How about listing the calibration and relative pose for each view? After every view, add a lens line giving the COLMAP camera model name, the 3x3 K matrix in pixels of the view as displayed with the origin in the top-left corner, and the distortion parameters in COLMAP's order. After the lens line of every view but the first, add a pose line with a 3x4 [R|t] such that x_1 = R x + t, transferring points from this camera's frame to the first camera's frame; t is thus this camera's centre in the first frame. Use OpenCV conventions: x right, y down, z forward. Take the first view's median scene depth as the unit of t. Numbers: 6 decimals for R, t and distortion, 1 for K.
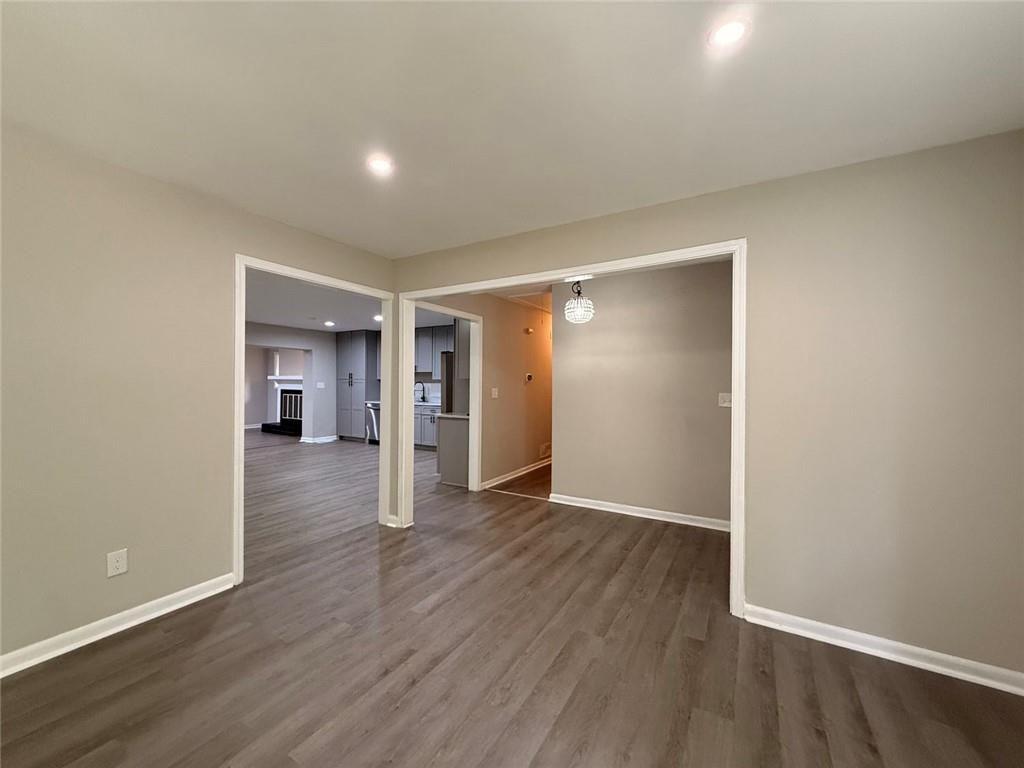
lens RADIAL K [[408.5, 0, 501.8], [0, 408.5, 383.9], [0, 0, 1]] dist [0.003189, -0.000390]
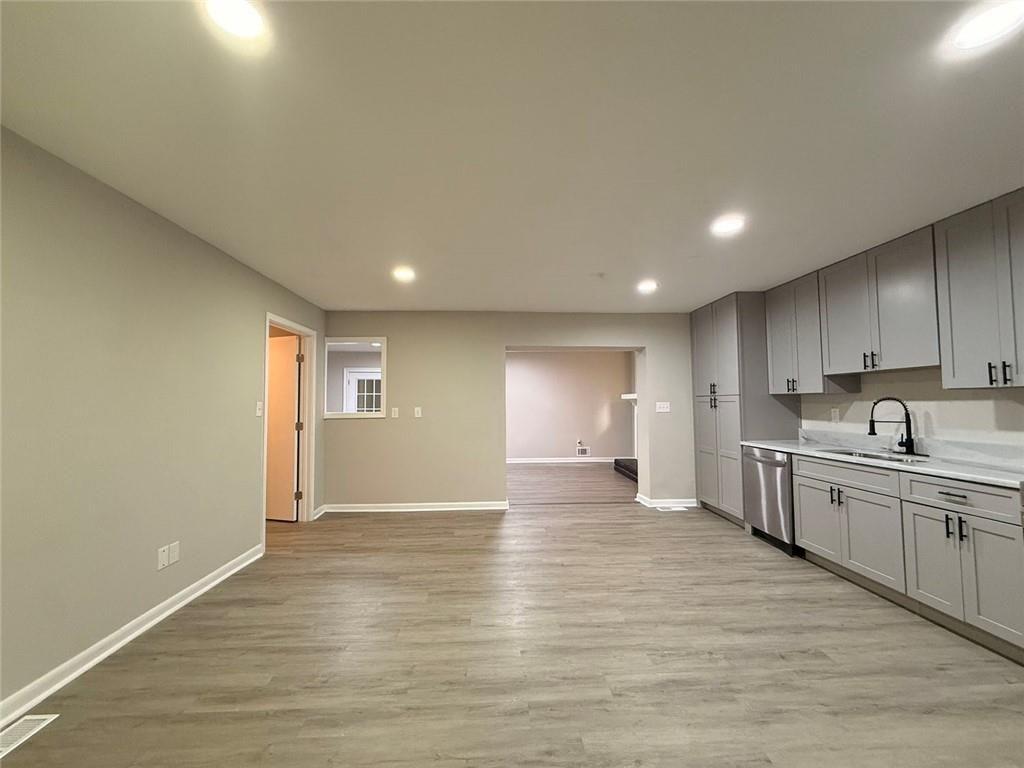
lens RADIAL K [[408.5, 0, 510.4], [0, 408.5, 380.8], [0, 0, 1]] dist [0.003189, -0.000390]
pose [[0.570002, -0.053761, -0.819883, -0.087979], [0.007488, 0.998156, -0.060245, -0.000700], [0.821609, 0.028201, 0.569353, 0.477439]]
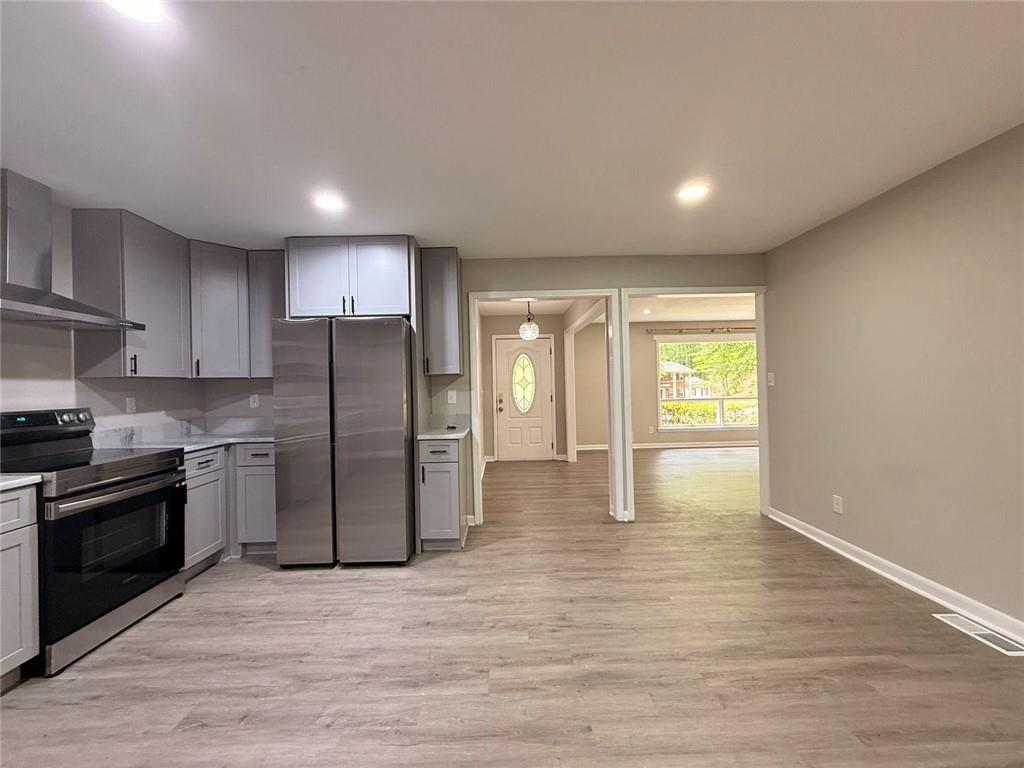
lens RADIAL K [[408.5, 0, 505.8], [0, 408.5, 384.1], [0, 0, 1]] dist [0.003189, -0.000390]
pose [[-0.536747, 0.010536, 0.843678, -0.400261], [0.017374, 0.999848, -0.001432, 0.000841], [-0.843565, 0.013890, -0.536848, 0.730193]]
